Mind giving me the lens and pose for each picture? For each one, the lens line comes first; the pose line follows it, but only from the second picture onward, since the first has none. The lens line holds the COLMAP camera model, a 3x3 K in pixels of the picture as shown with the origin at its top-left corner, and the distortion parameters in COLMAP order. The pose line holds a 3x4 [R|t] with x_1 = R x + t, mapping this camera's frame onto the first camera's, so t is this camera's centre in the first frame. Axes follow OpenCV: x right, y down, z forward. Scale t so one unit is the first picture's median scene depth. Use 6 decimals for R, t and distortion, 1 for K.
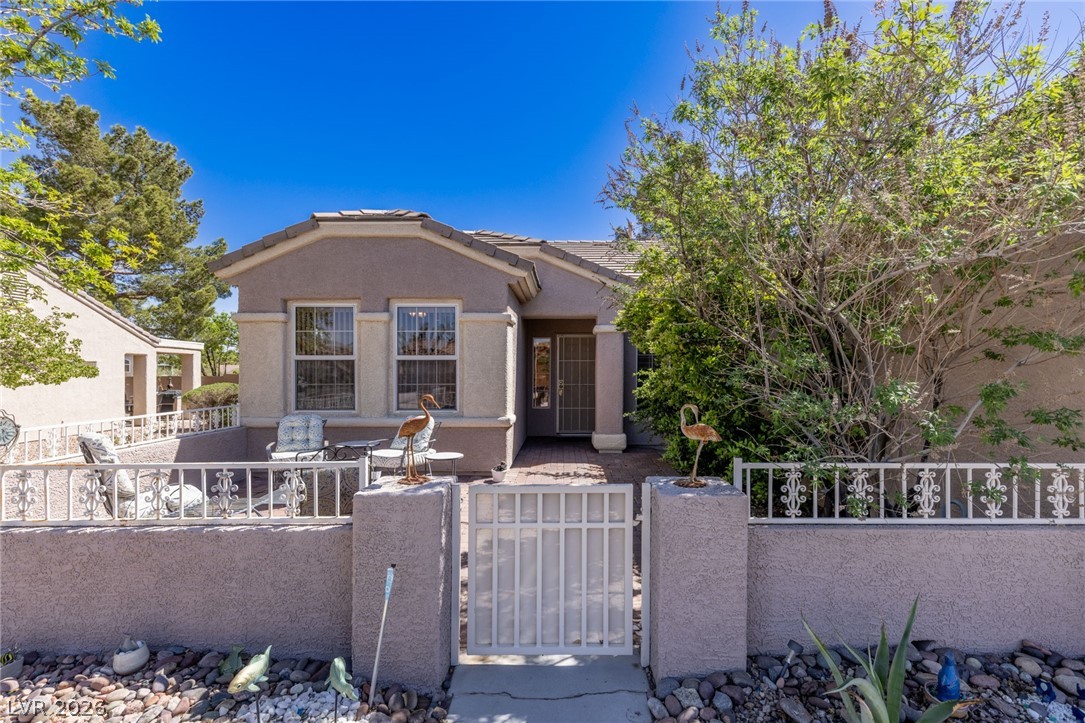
lens RADIAL K [[499.3, 0, 541.9], [0, 499.3, 368.6], [0, 0, 1]] dist [0.013213, 0.000009]
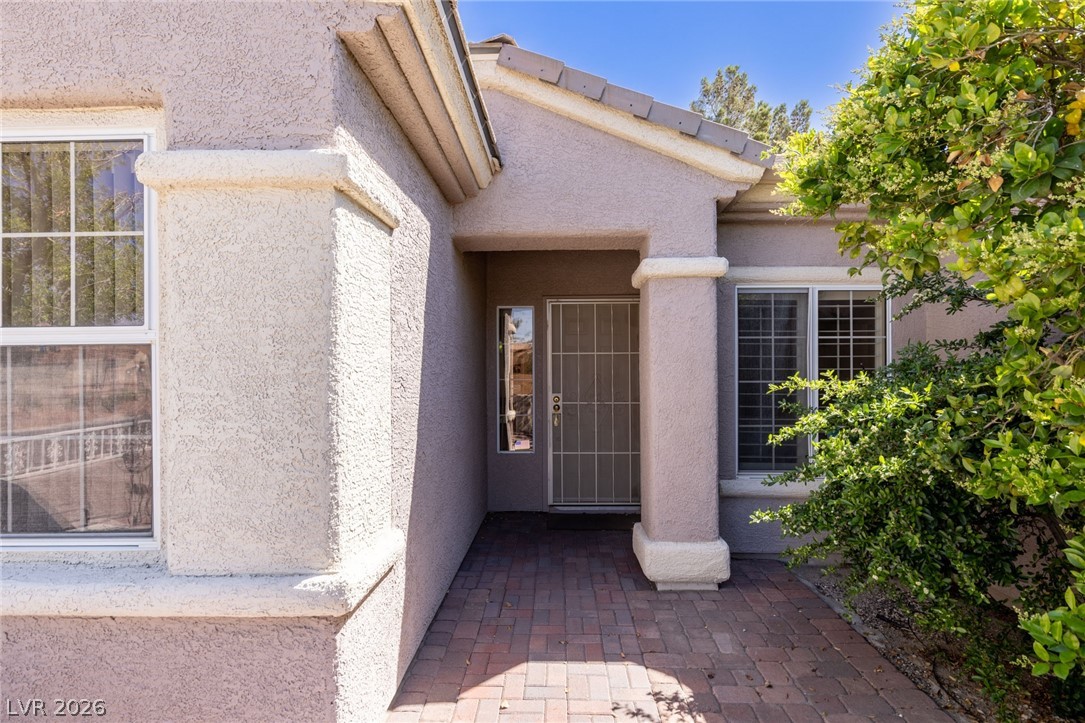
lens RADIAL K [[649.4, 0, 543.5], [0, 649.4, 376.9], [0, 0, 1]] dist [0.040564, 0.001744]
pose [[0.999766, -0.011774, 0.018163, 0.024019], [0.011594, 0.999883, 0.009972, -0.001335], [-0.018279, -0.009759, 0.999785, 0.605094]]
